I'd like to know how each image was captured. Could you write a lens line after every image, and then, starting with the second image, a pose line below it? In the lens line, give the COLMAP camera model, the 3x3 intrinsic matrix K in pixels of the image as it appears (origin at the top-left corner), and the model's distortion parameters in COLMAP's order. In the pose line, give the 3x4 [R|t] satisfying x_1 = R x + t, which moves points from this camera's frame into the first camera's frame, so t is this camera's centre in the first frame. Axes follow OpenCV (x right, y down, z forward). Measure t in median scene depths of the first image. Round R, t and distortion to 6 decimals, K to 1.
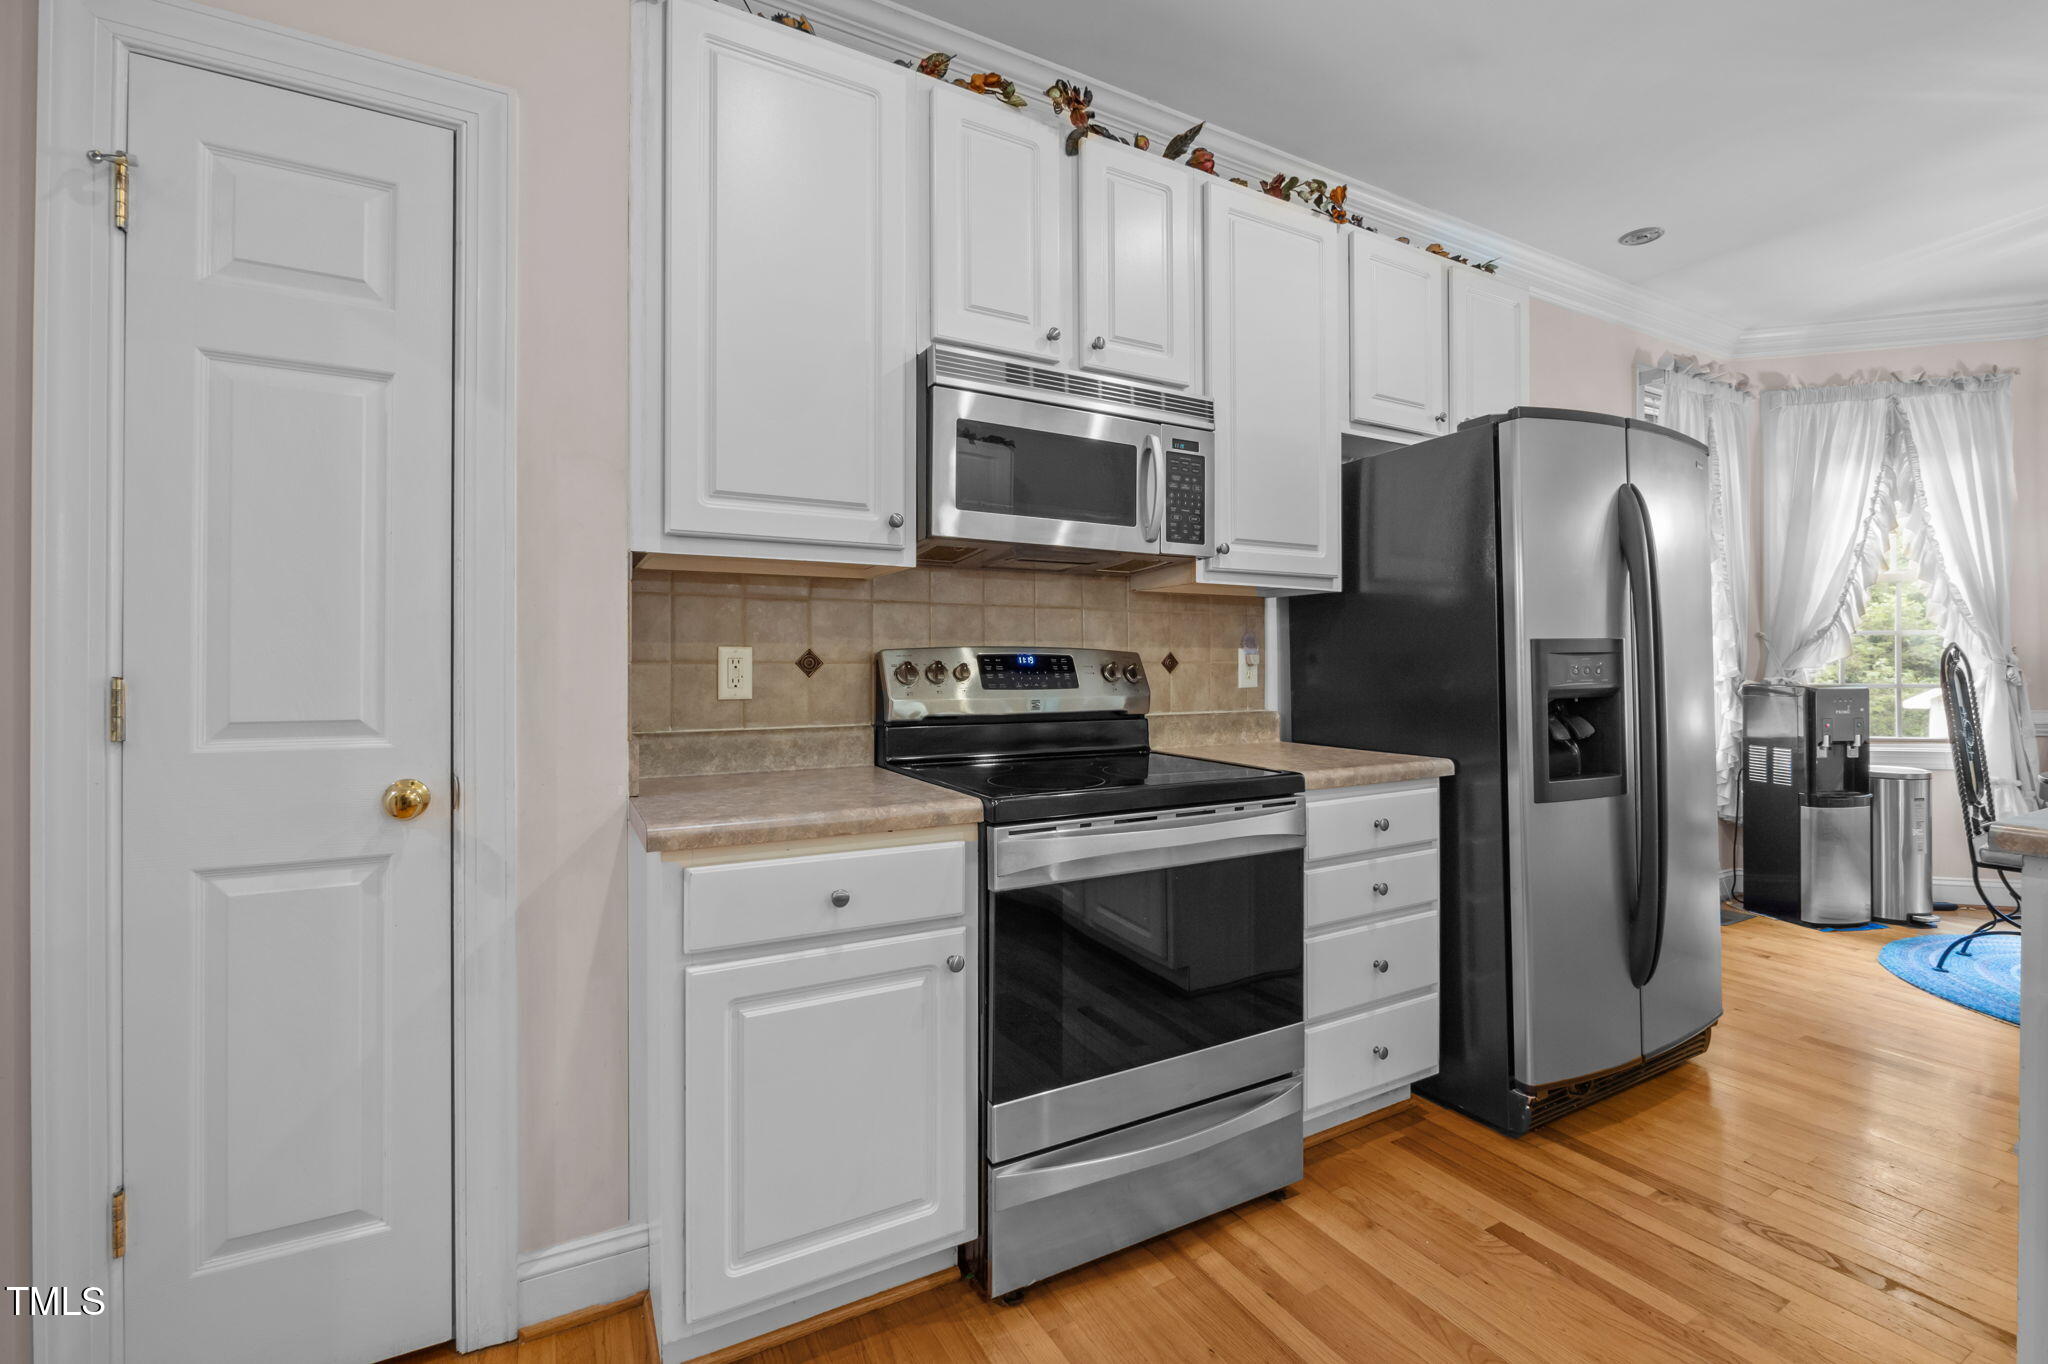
lens RADIAL K [[876.7, 0, 1018.7], [0, 876.7, 664.1], [0, 0, 1]] dist [-0.006409, 0.000698]
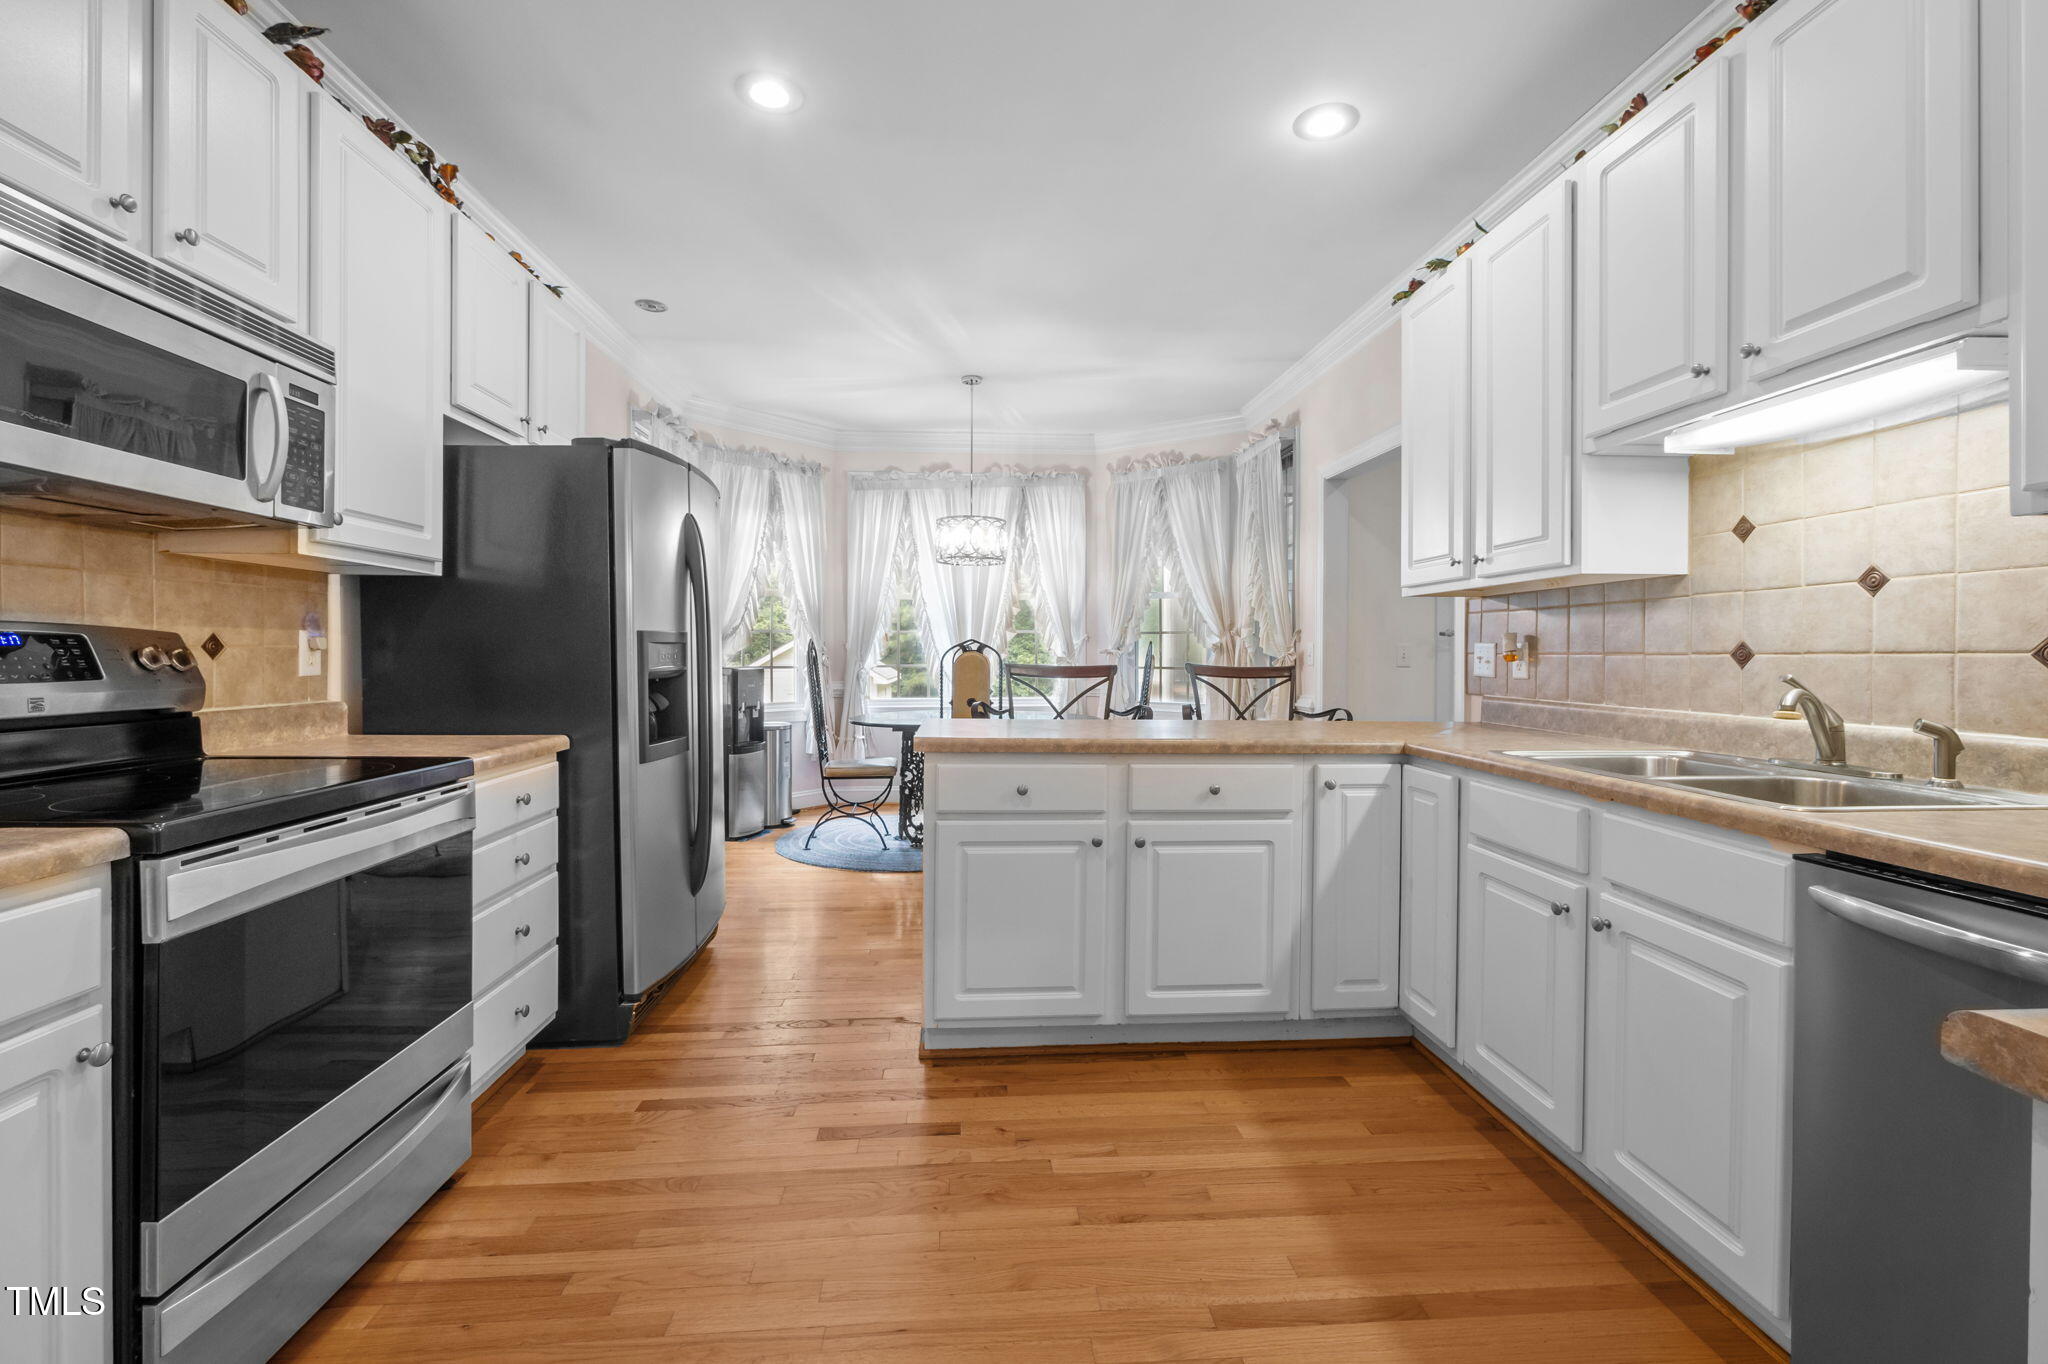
lens RADIAL K [[876.7, 0, 1027.3], [0, 876.7, 662.9], [0, 0, 1]] dist [-0.006409, 0.000698]
pose [[0.414378, -0.005916, 0.910086, -0.270696], [-0.006914, 0.999930, 0.009648, 0.000824], [-0.910079, -0.010290, 0.414308, -0.004184]]
